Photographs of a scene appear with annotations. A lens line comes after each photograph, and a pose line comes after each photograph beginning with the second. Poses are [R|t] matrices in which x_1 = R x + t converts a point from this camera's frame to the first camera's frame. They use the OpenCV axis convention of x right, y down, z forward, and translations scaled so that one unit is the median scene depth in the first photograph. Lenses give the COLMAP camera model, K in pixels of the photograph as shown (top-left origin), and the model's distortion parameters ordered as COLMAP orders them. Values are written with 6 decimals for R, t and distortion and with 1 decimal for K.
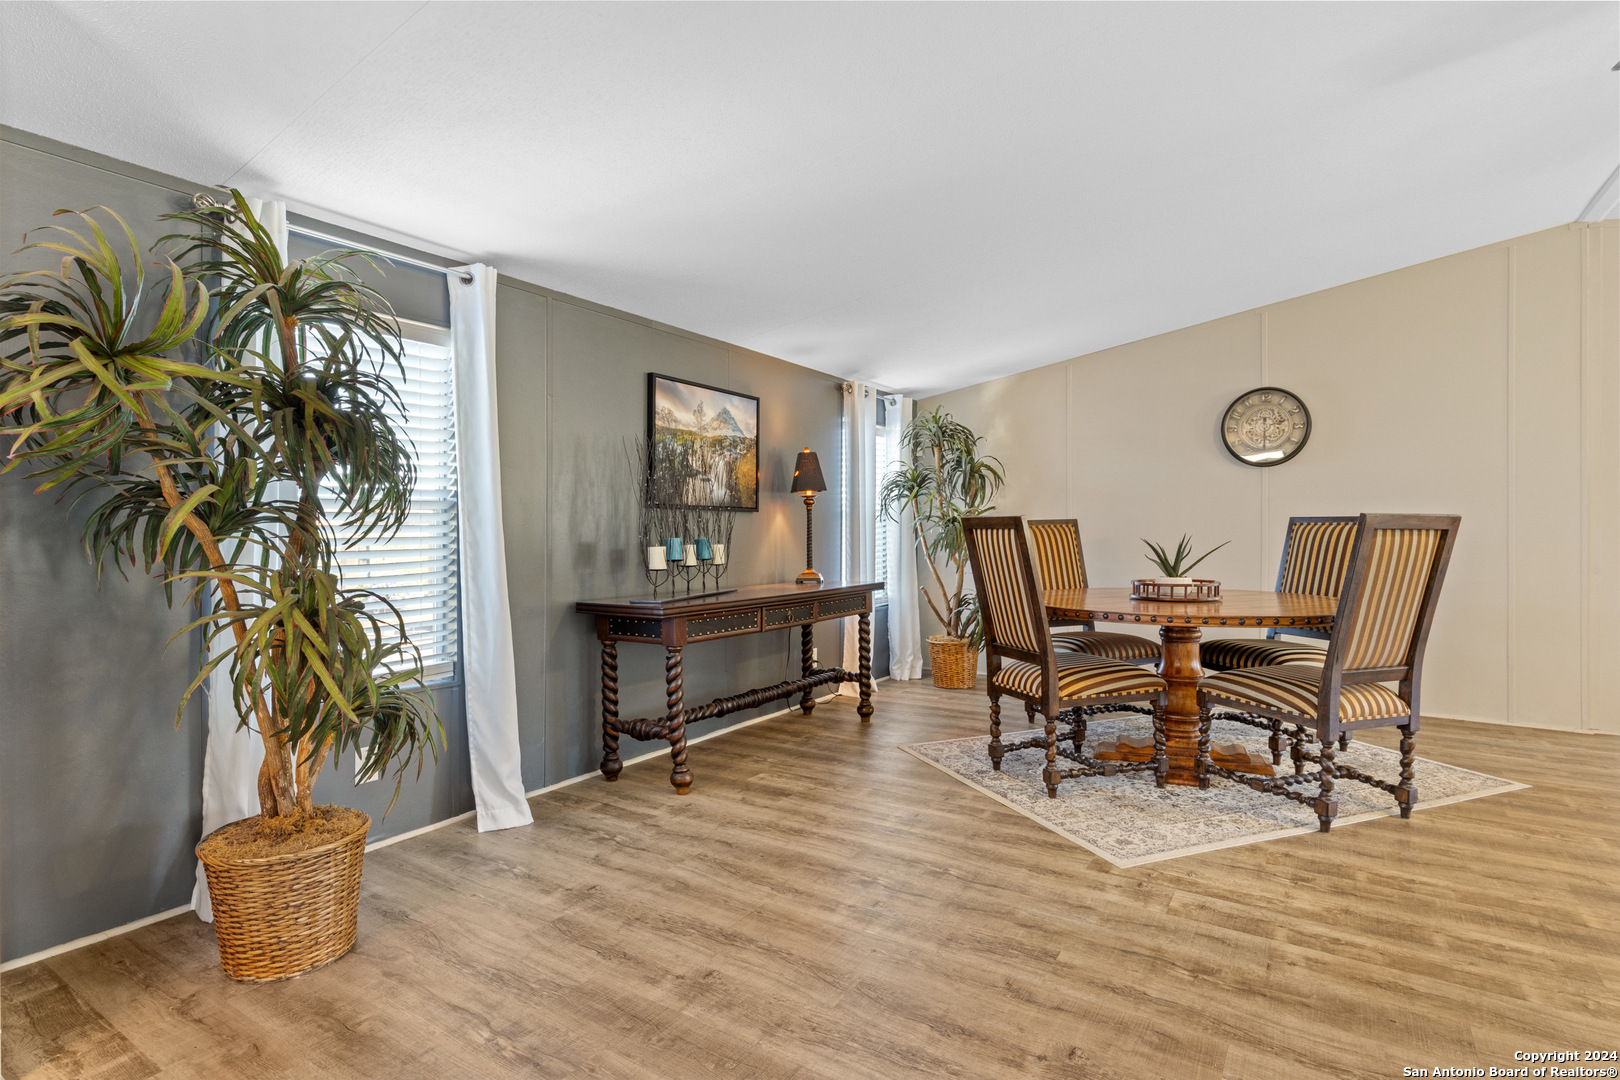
lens RADIAL K [[812.6, 0, 810.0], [0, 812.6, 540.0], [0, 0, 1]] dist [-0.004191, -0.000459]
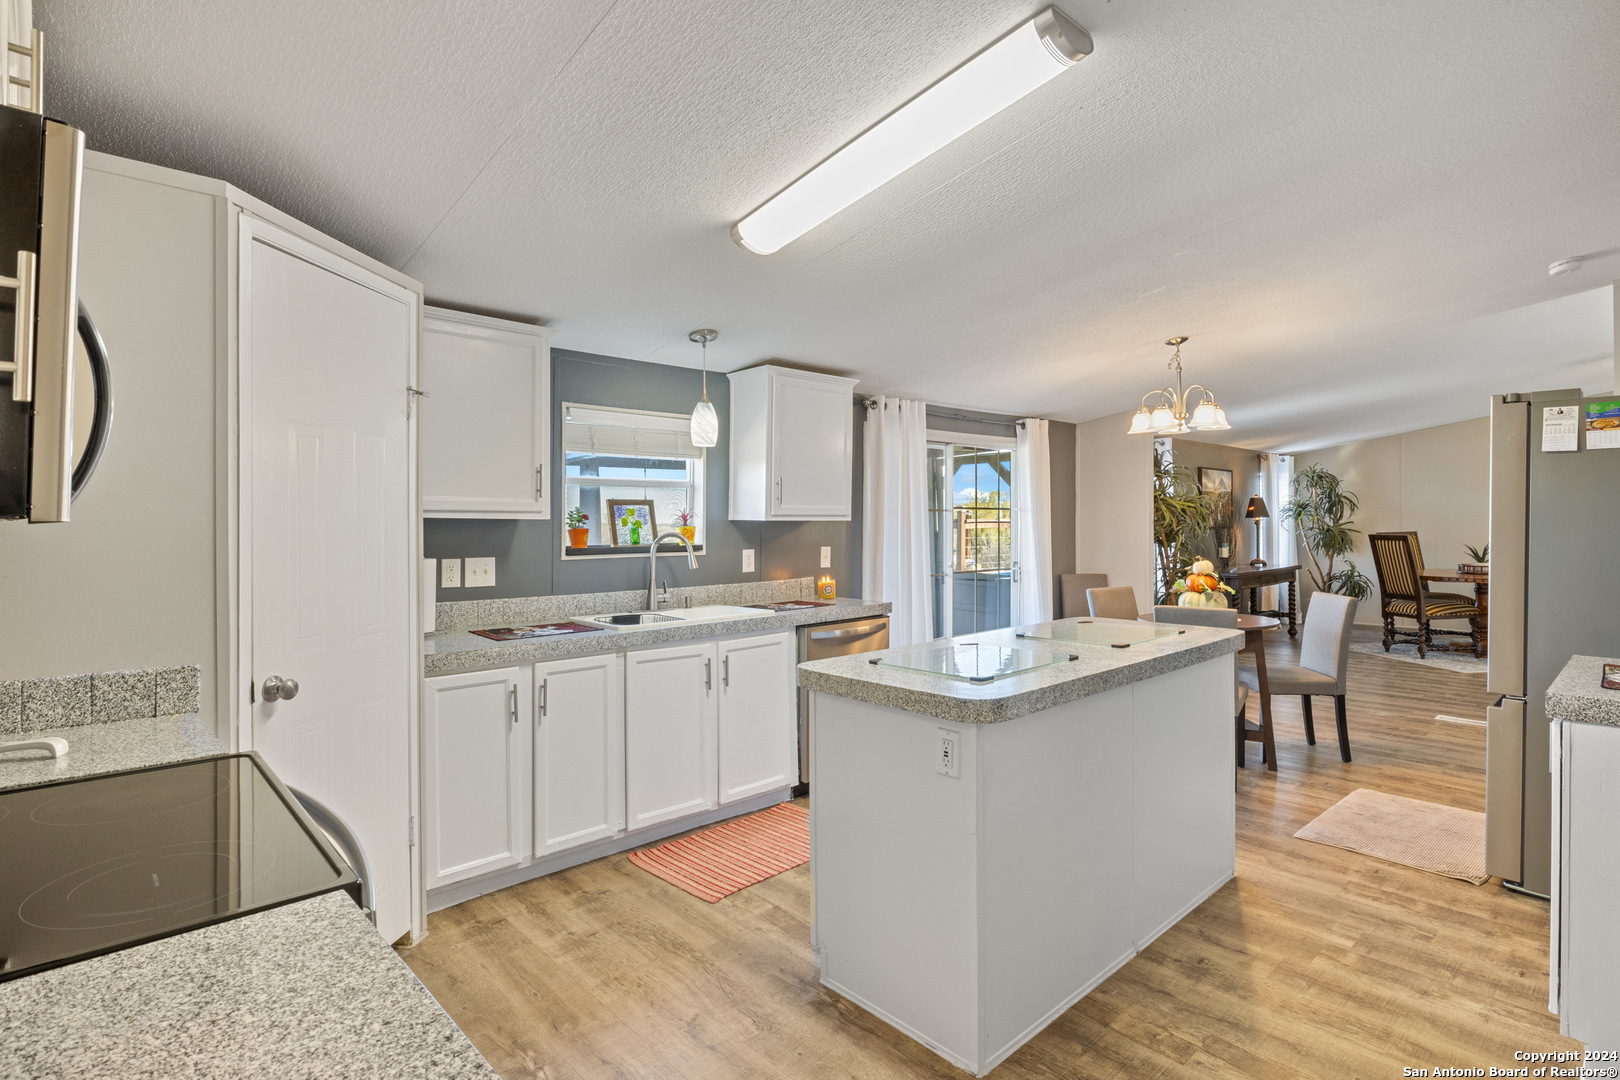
lens RADIAL K [[801.7, 0, 822.6], [0, 801.7, 517.6], [0, 0, 1]] dist [-0.001829, -0.000065]
pose [[0.969932, -0.004927, -0.243324, -0.537647], [0.001248, 0.999883, -0.015271, -0.031913], [0.243371, 0.014508, 0.969825, -1.088206]]
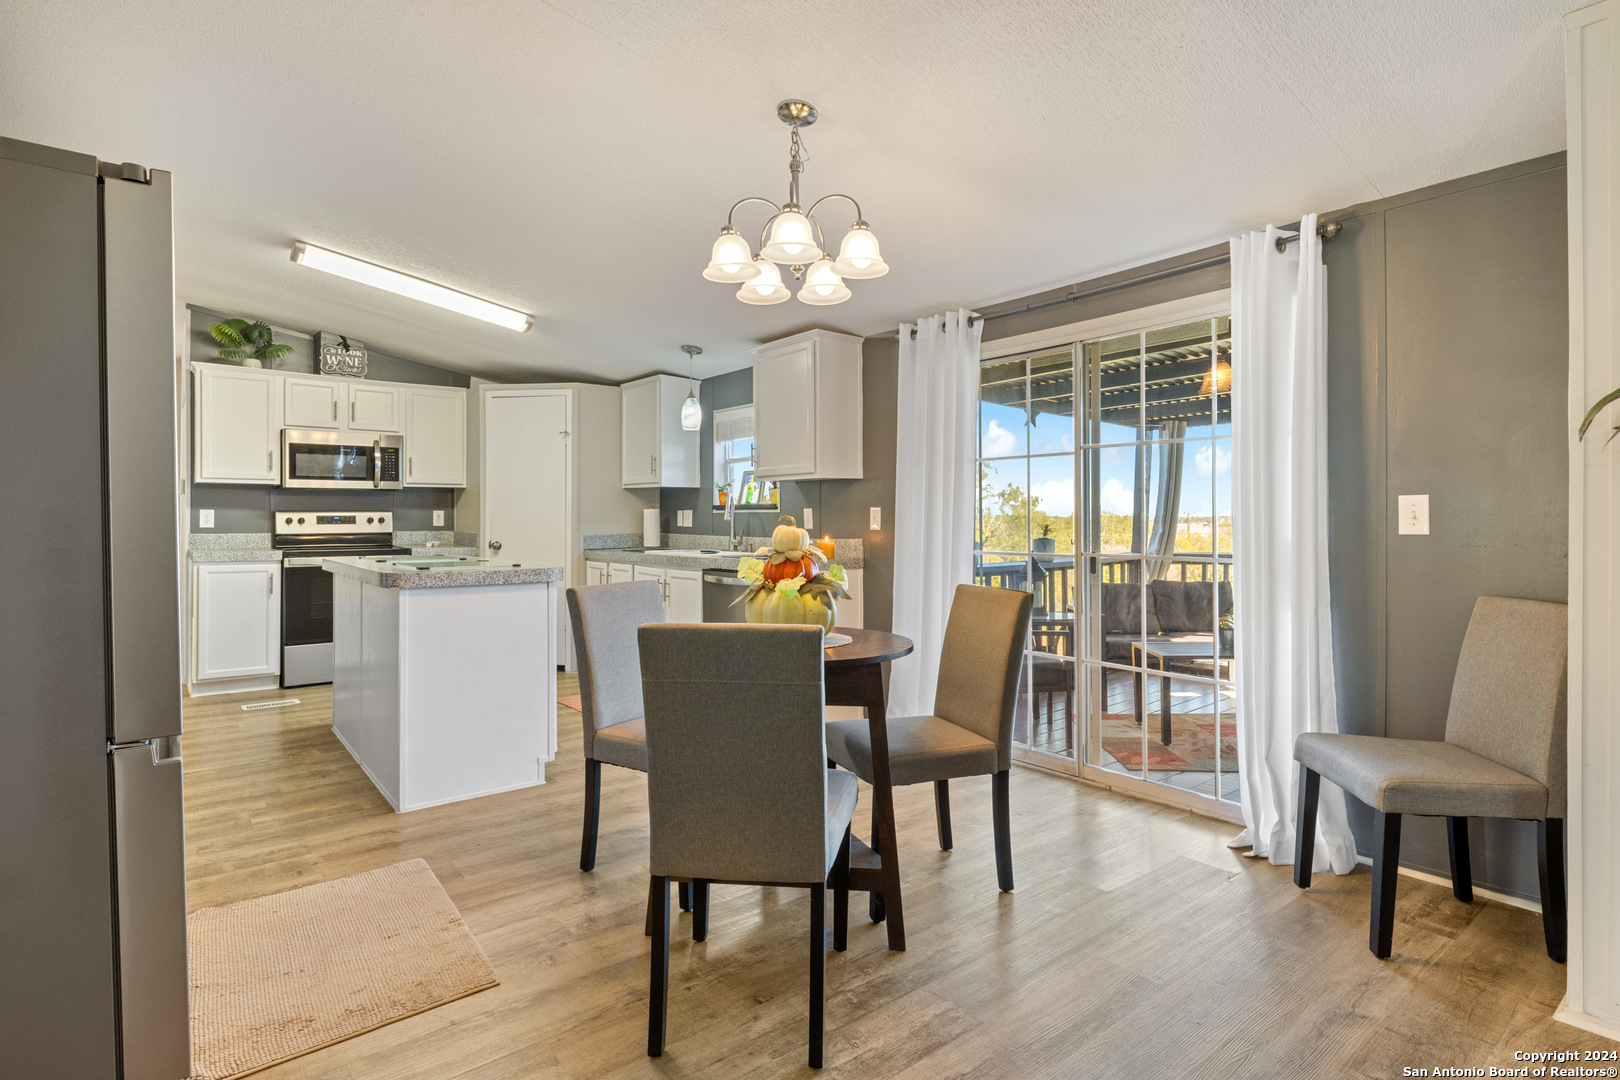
lens RADIAL K [[801.7, 0, 822.6], [0, 801.7, 517.6], [0, 0, 1]] dist [-0.001829, -0.000065]
pose [[-0.303303, 0.002849, -0.952890, 3.112059], [-0.005442, 0.999974, 0.004722, 0.128252], [0.952878, 0.006618, -0.303280, 5.524503]]
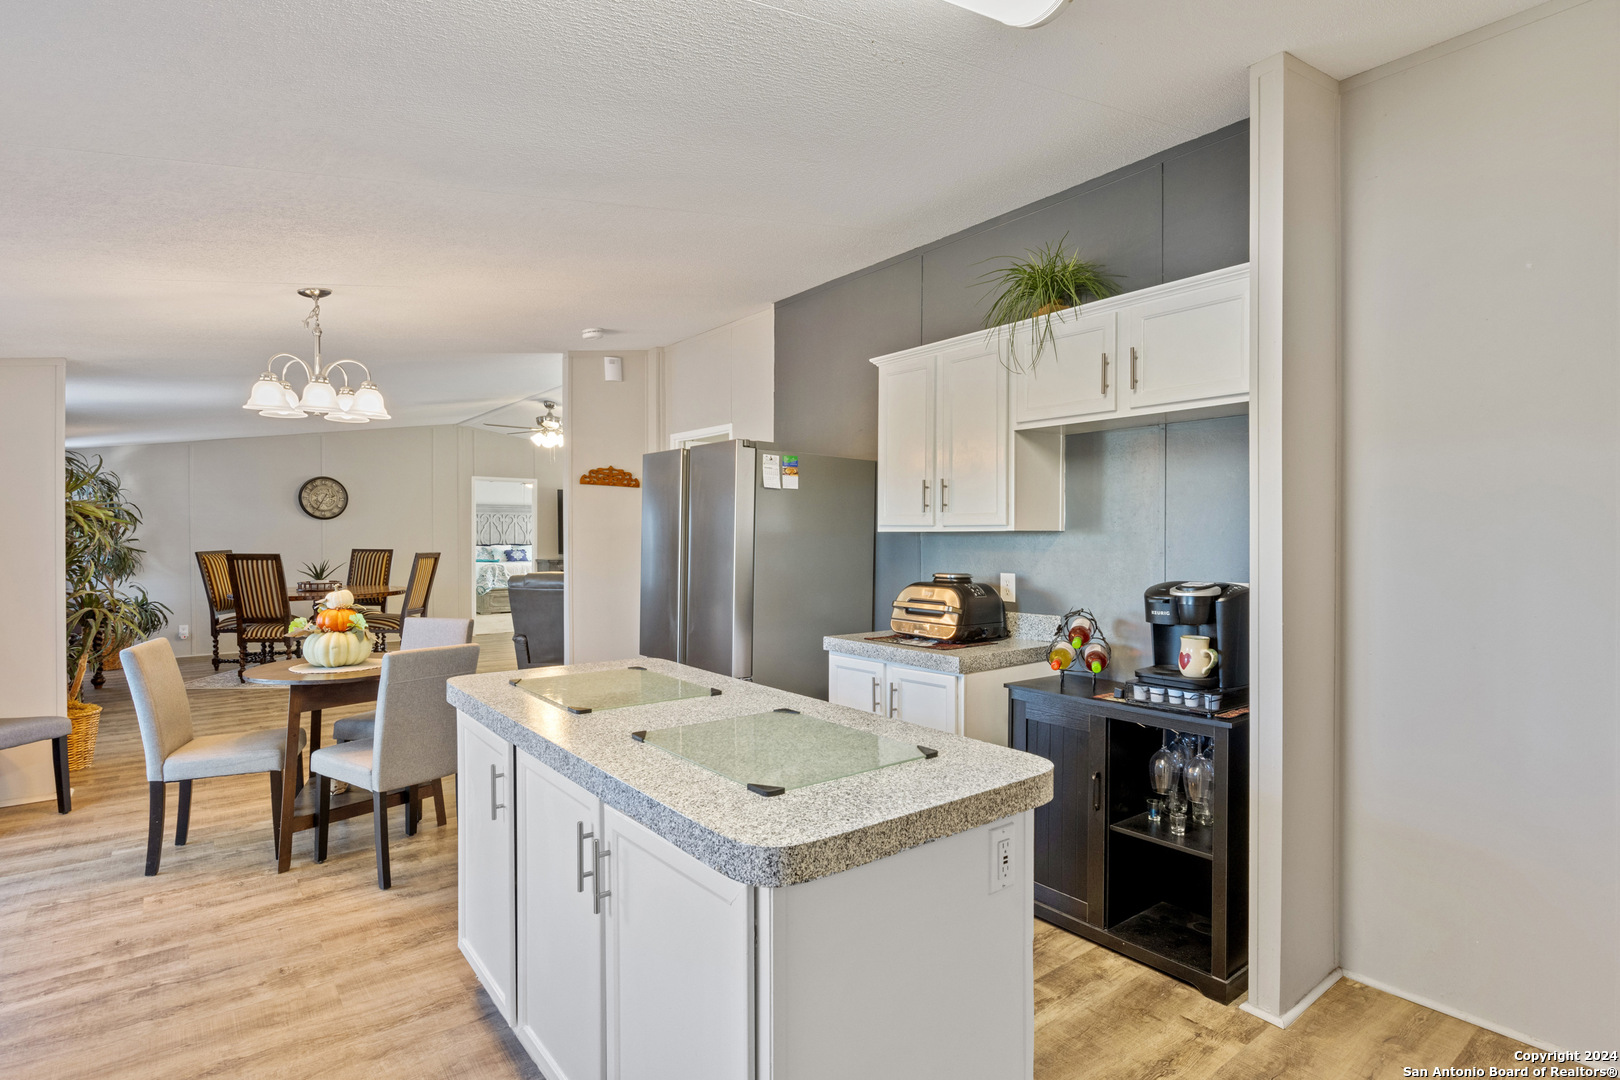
lens RADIAL K [[812.6, 0, 810.0], [0, 812.6, 540.0], [0, 0, 1]] dist [-0.004191, -0.000459]
pose [[0.333208, -0.000622, 0.942853, -0.879980], [0.006852, 0.999975, -0.001762, -0.035823], [-0.942828, 0.007048, 0.333204, -0.711706]]
